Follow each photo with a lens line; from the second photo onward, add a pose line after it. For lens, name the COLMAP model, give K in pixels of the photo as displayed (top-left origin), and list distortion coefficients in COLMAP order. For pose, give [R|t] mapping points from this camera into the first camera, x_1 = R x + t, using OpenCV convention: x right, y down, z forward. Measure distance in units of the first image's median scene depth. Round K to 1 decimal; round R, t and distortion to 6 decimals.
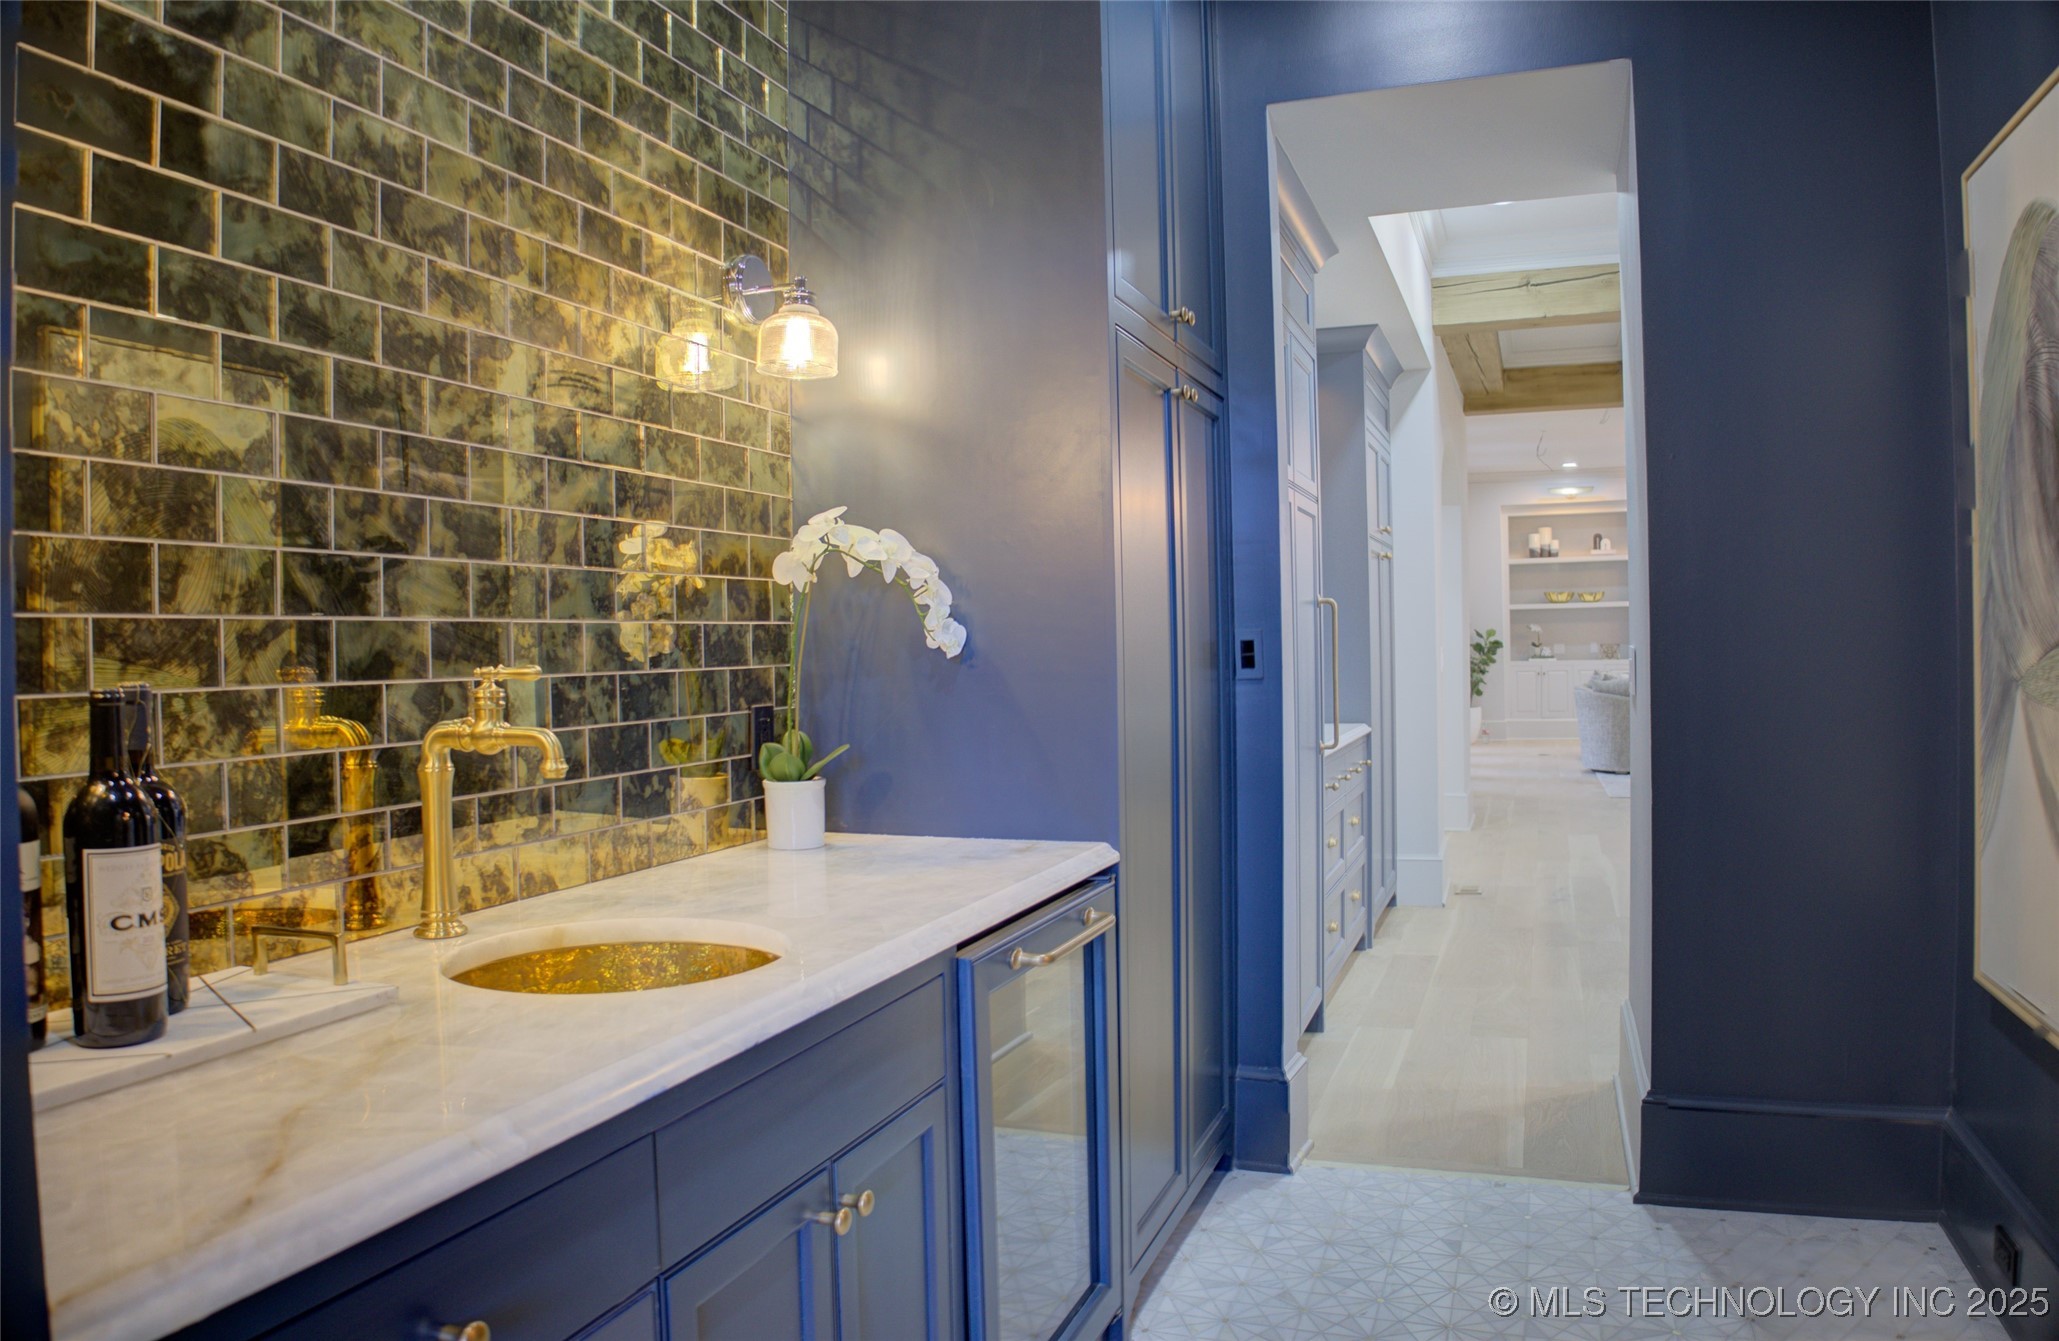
lens RADIAL K [[1401.1, 0, 1029.5], [0, 1401.1, 670.5], [0, 0, 1]] dist [-0.138880, 0.075613]
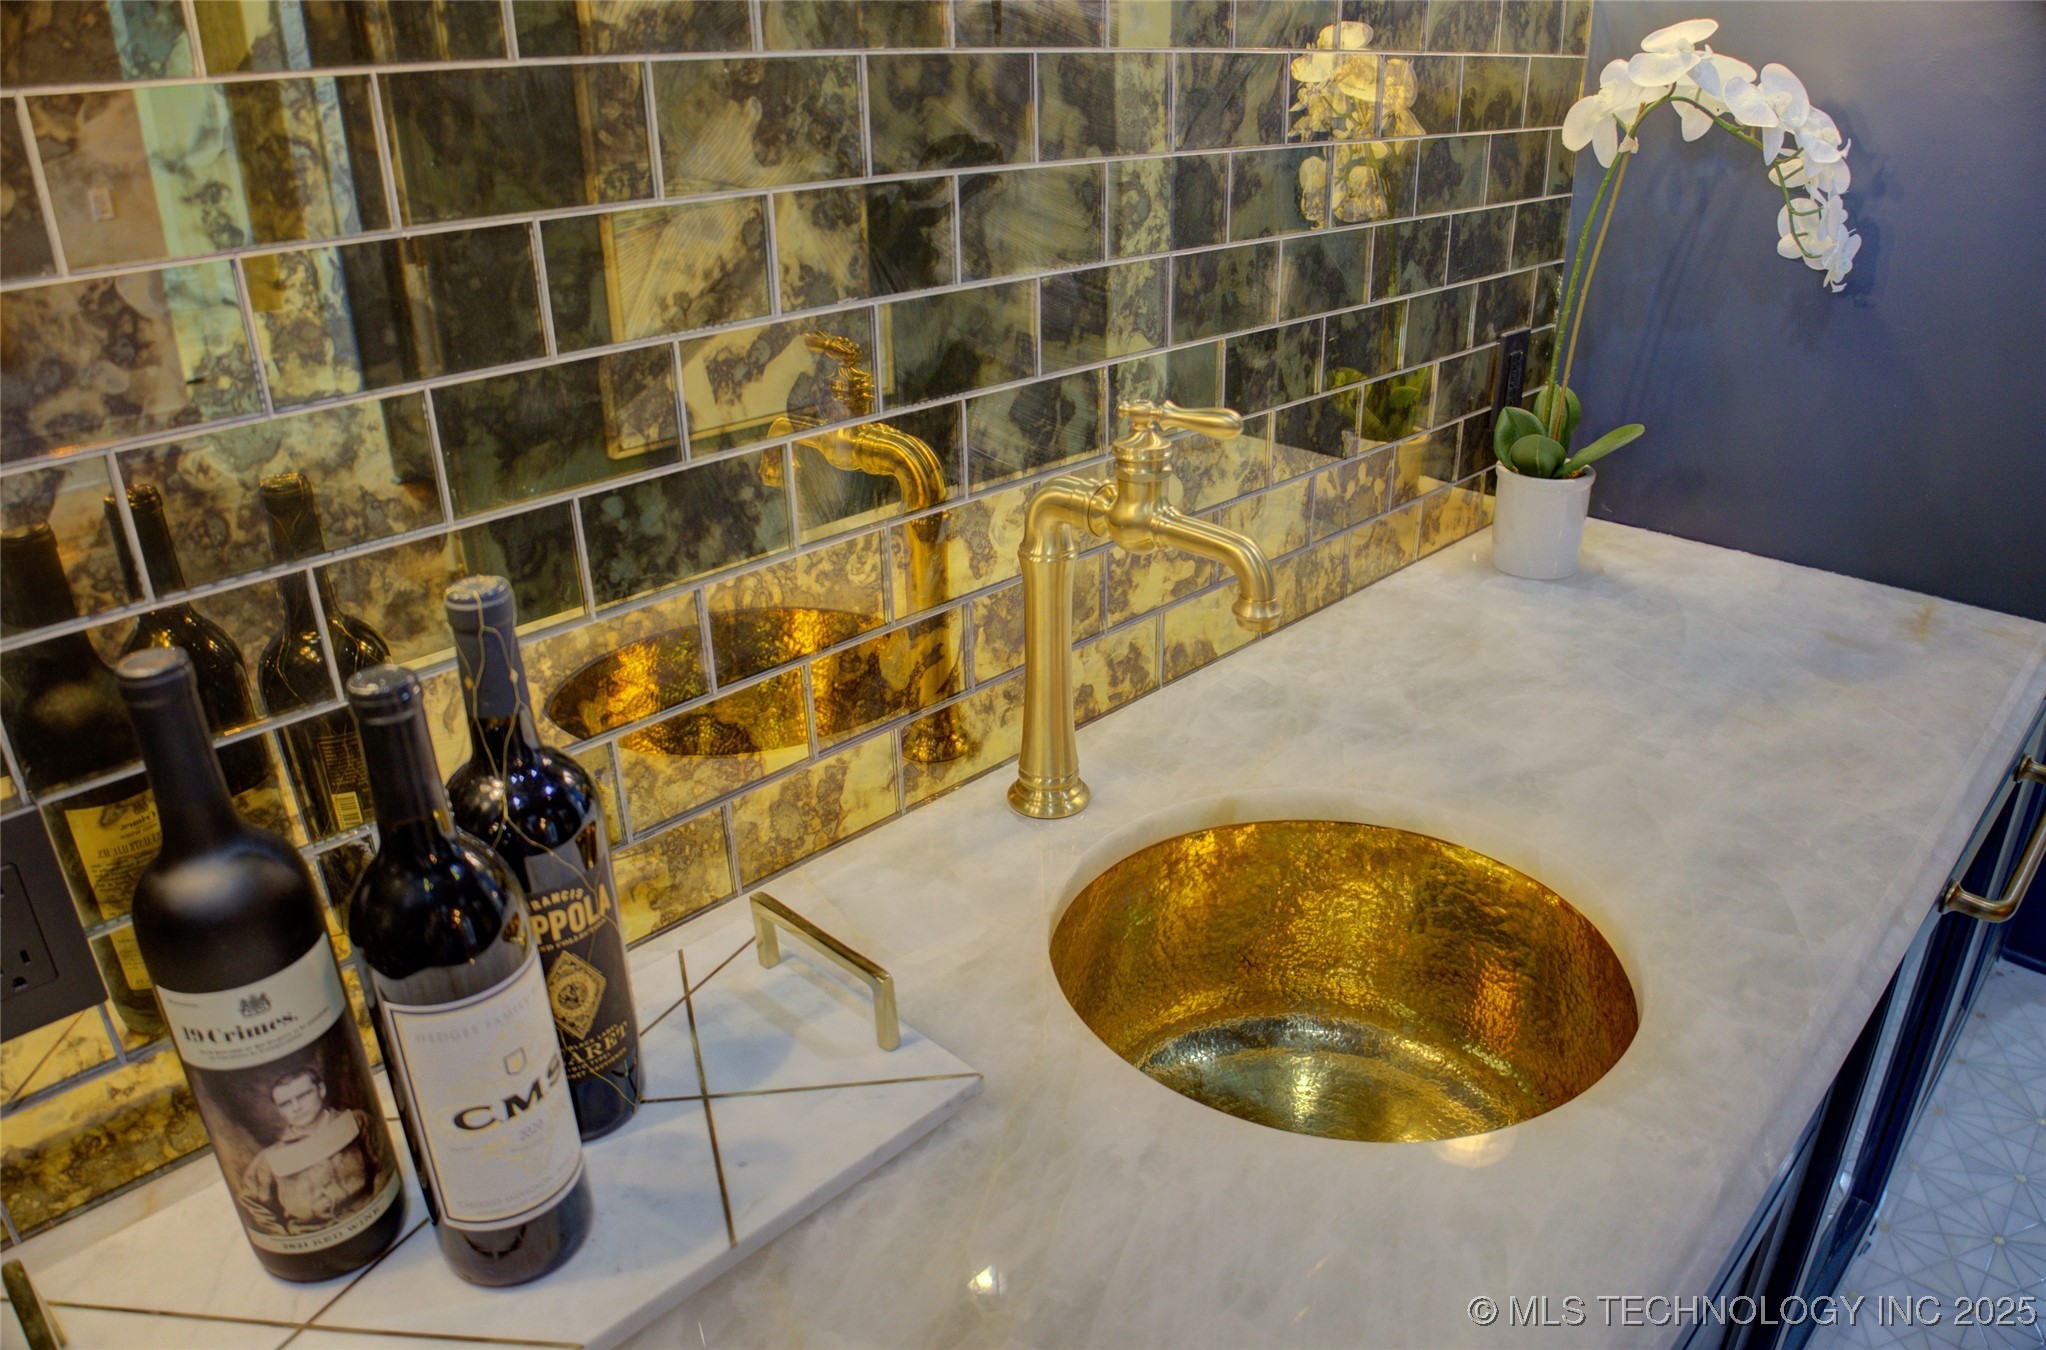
lens RADIAL K [[1400.1, 0, 1080.6], [0, 1400.1, 670.7], [0, 0, 1]] dist [-0.136893, 0.085288]
pose [[0.929199, 0.163497, -0.331447, -0.202280], [-0.017762, 0.915544, 0.401824, -0.119844], [0.369152, -0.367488, 0.853627, 0.448551]]
